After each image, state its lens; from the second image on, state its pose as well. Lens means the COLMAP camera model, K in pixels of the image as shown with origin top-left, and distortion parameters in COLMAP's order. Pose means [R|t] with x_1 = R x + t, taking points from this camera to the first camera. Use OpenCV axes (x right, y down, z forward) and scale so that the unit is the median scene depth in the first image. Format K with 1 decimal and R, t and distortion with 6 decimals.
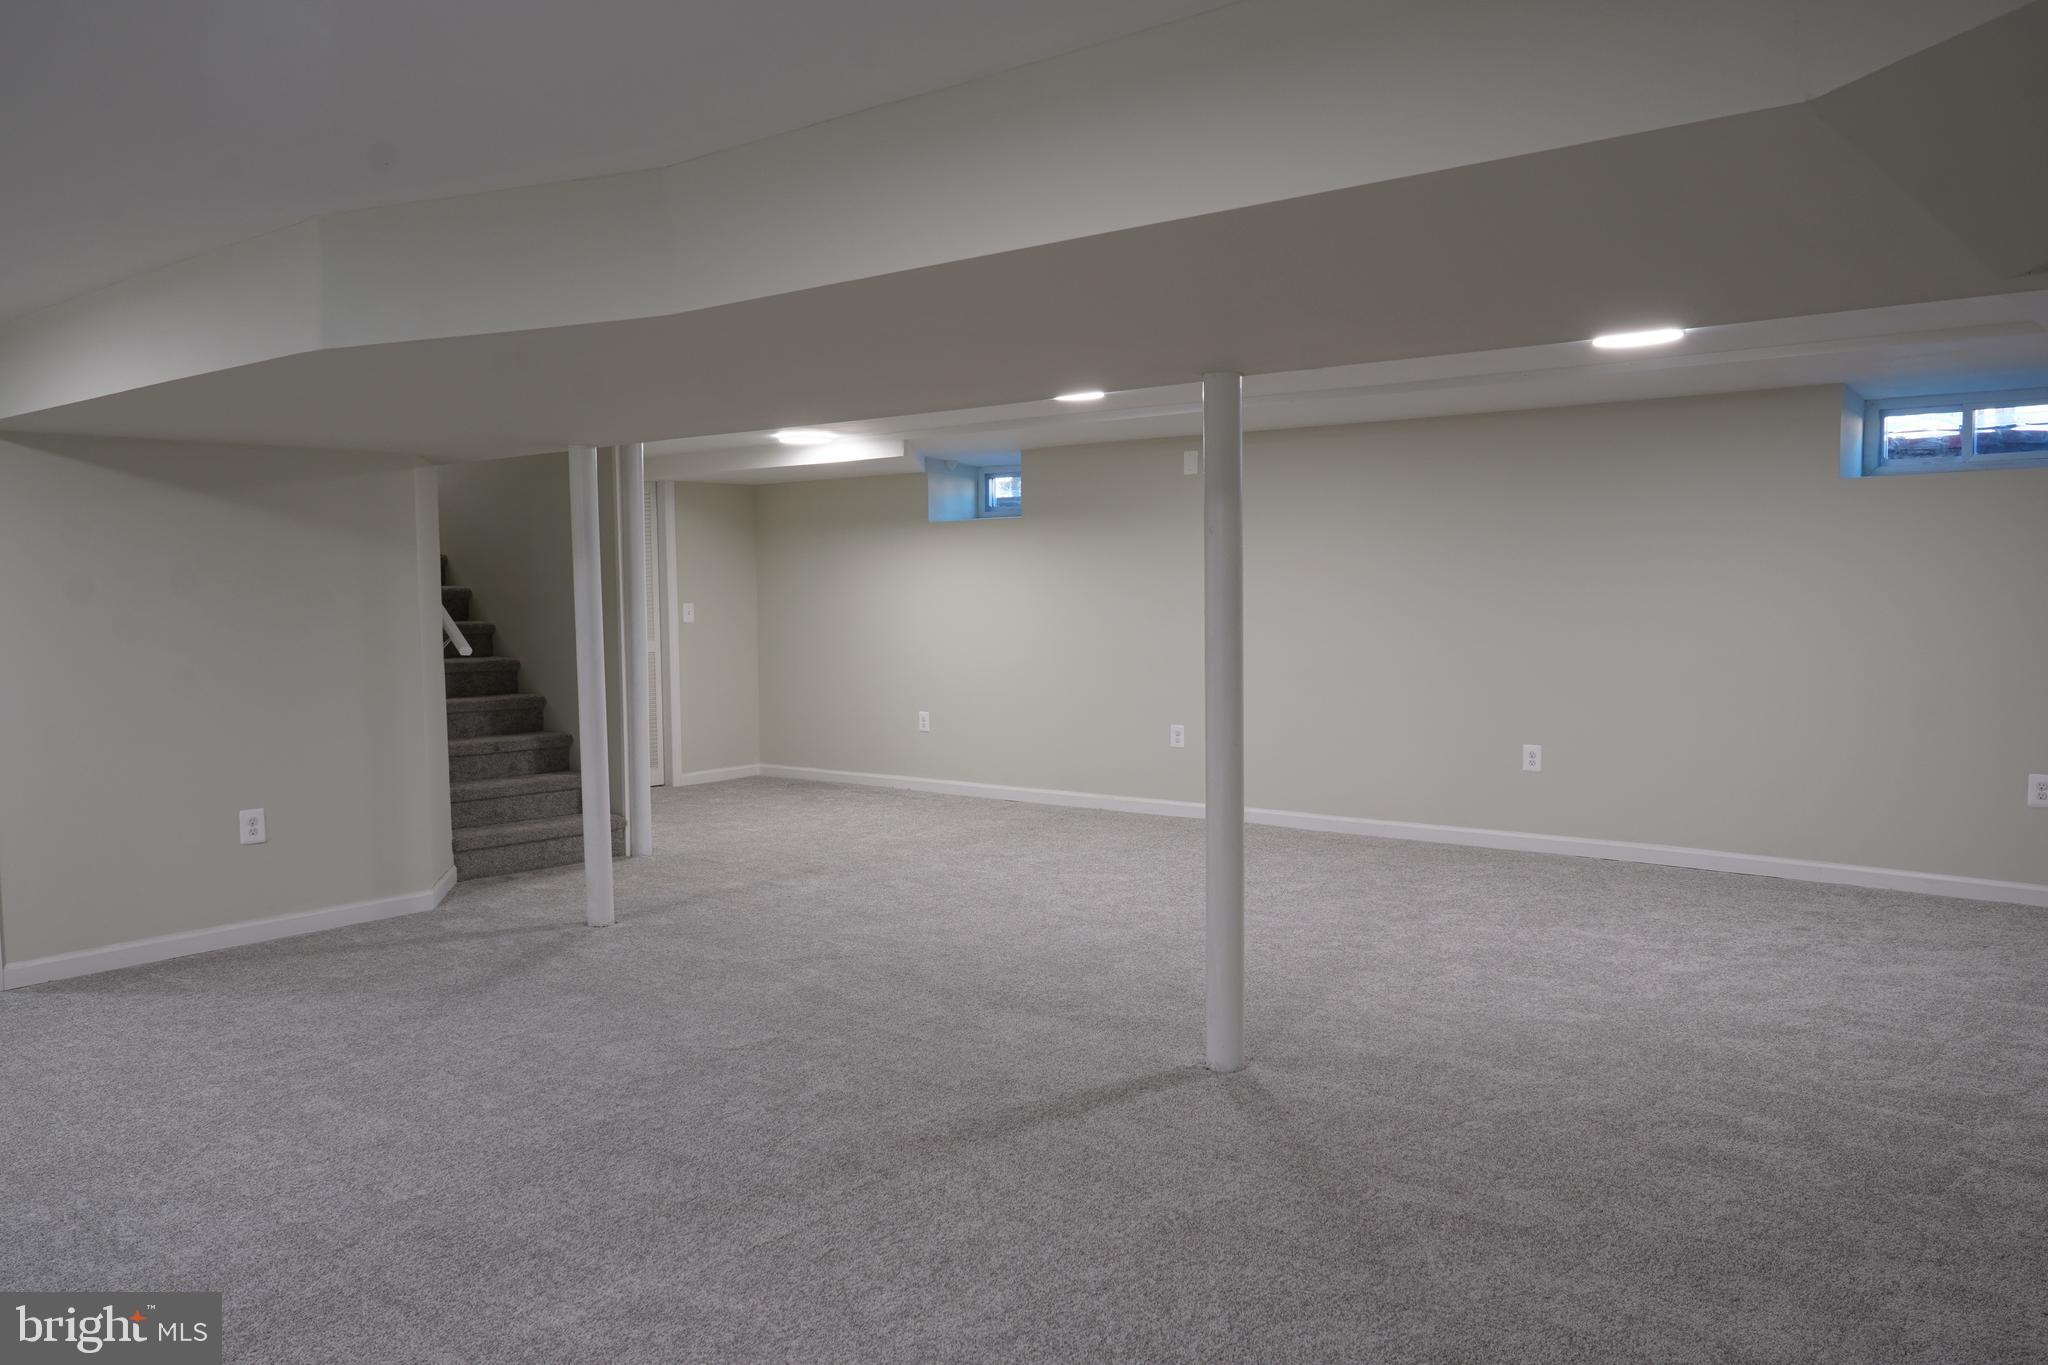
lens RADIAL K [[1575.6, 0, 1024.0], [0, 1575.6, 682.5], [0, 0, 1]] dist [-0.026201, 0.051876]
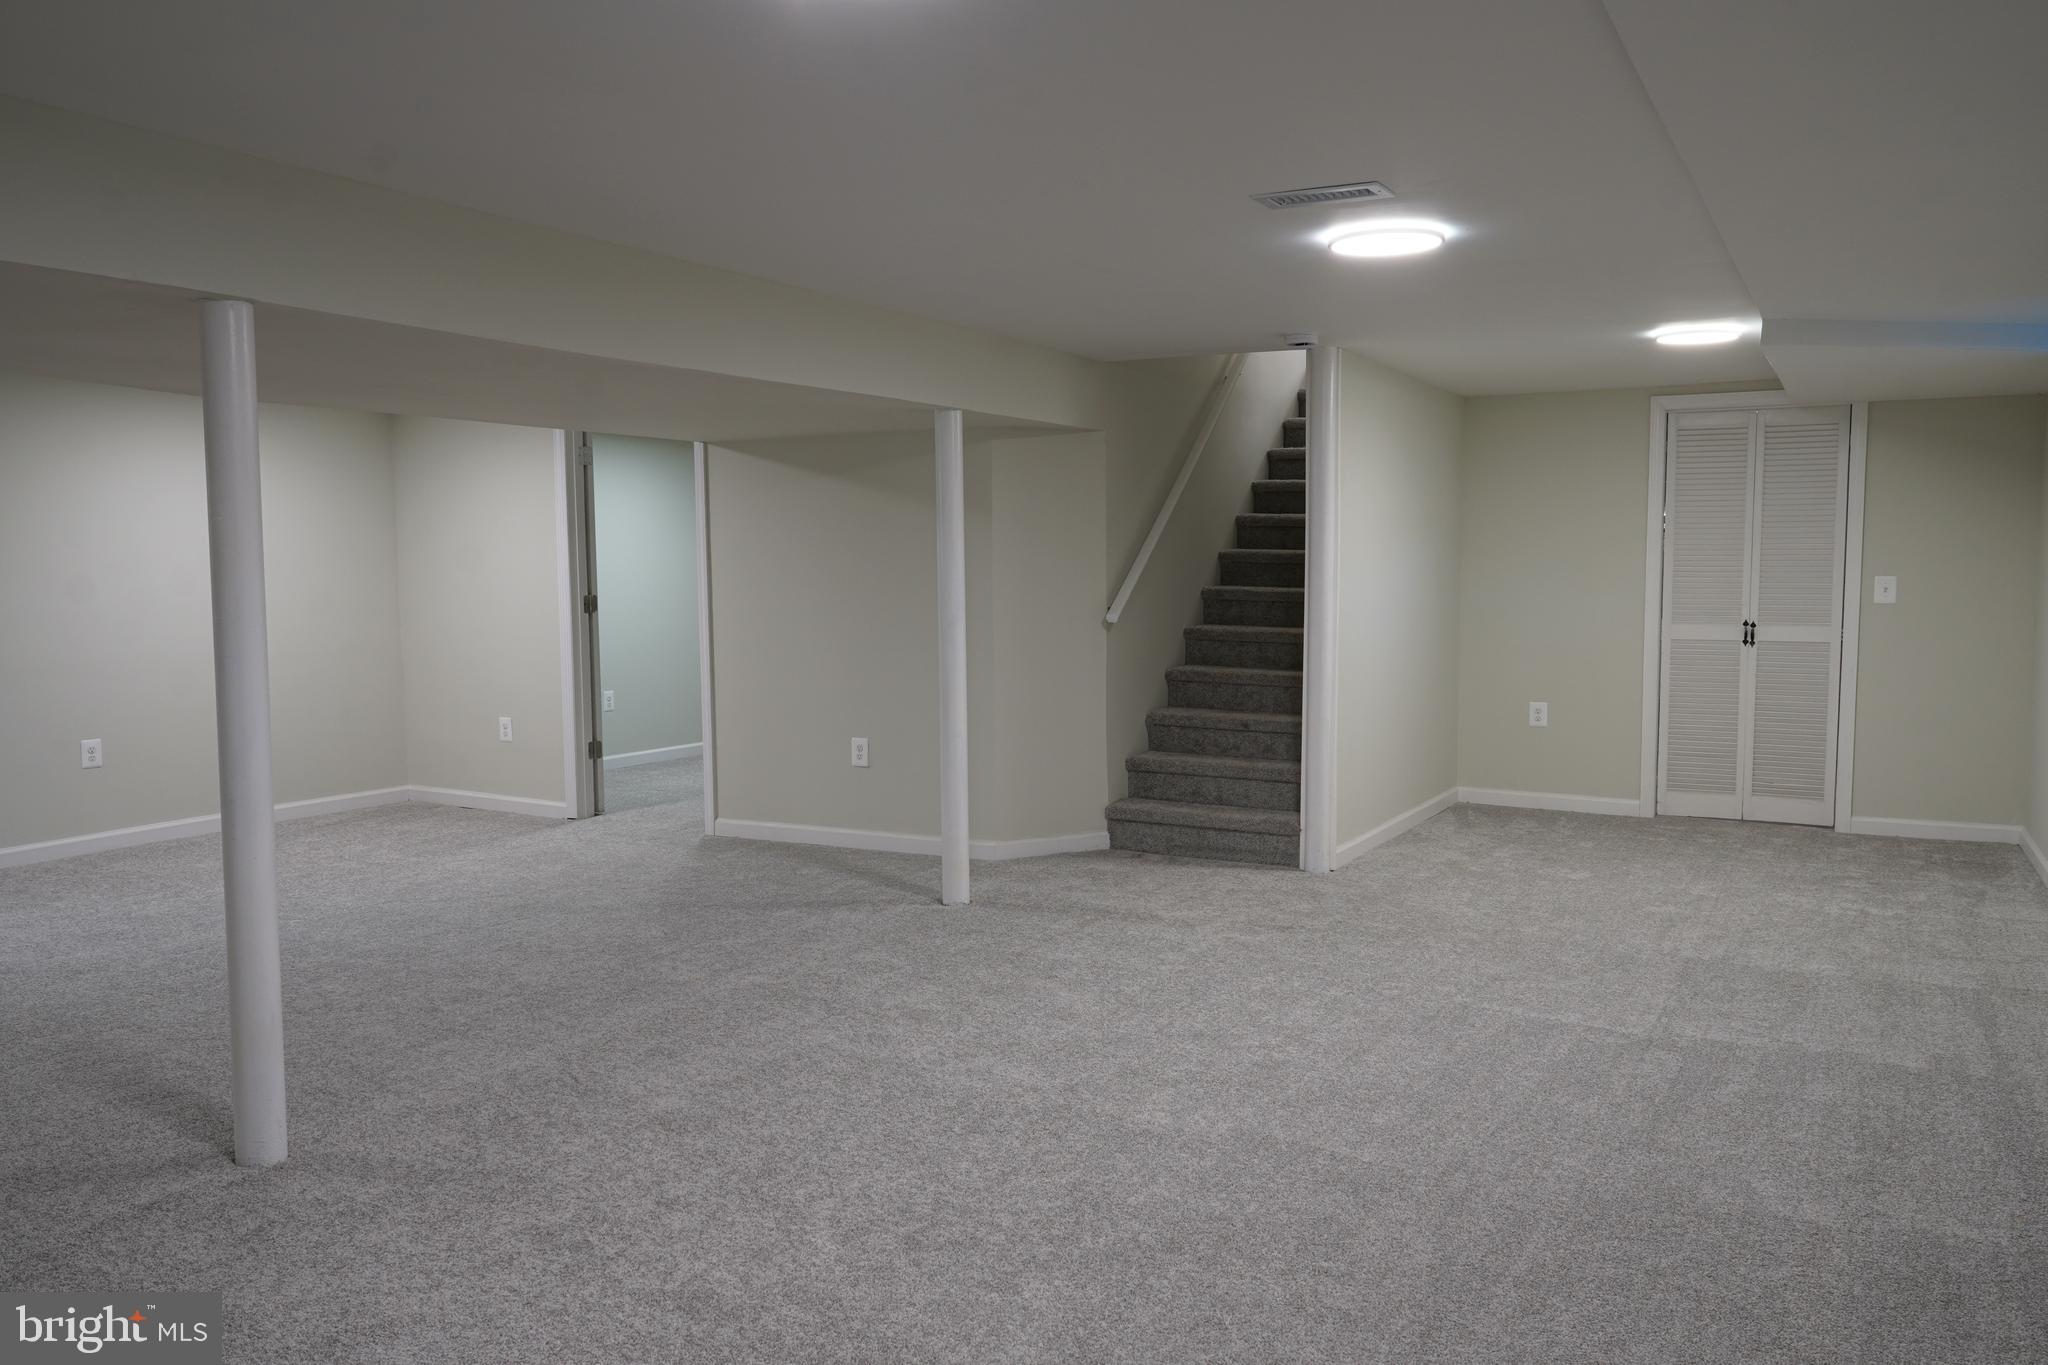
lens RADIAL K [[1575.6, 0, 1024.0], [0, 1575.6, 682.5], [0, 0, 1]] dist [-0.026201, 0.051876]
pose [[0.184600, 0.062800, -0.980805, 0.558010], [-0.059698, 0.996830, 0.052591, -0.024812], [0.980999, 0.048844, 0.187764, 0.714993]]
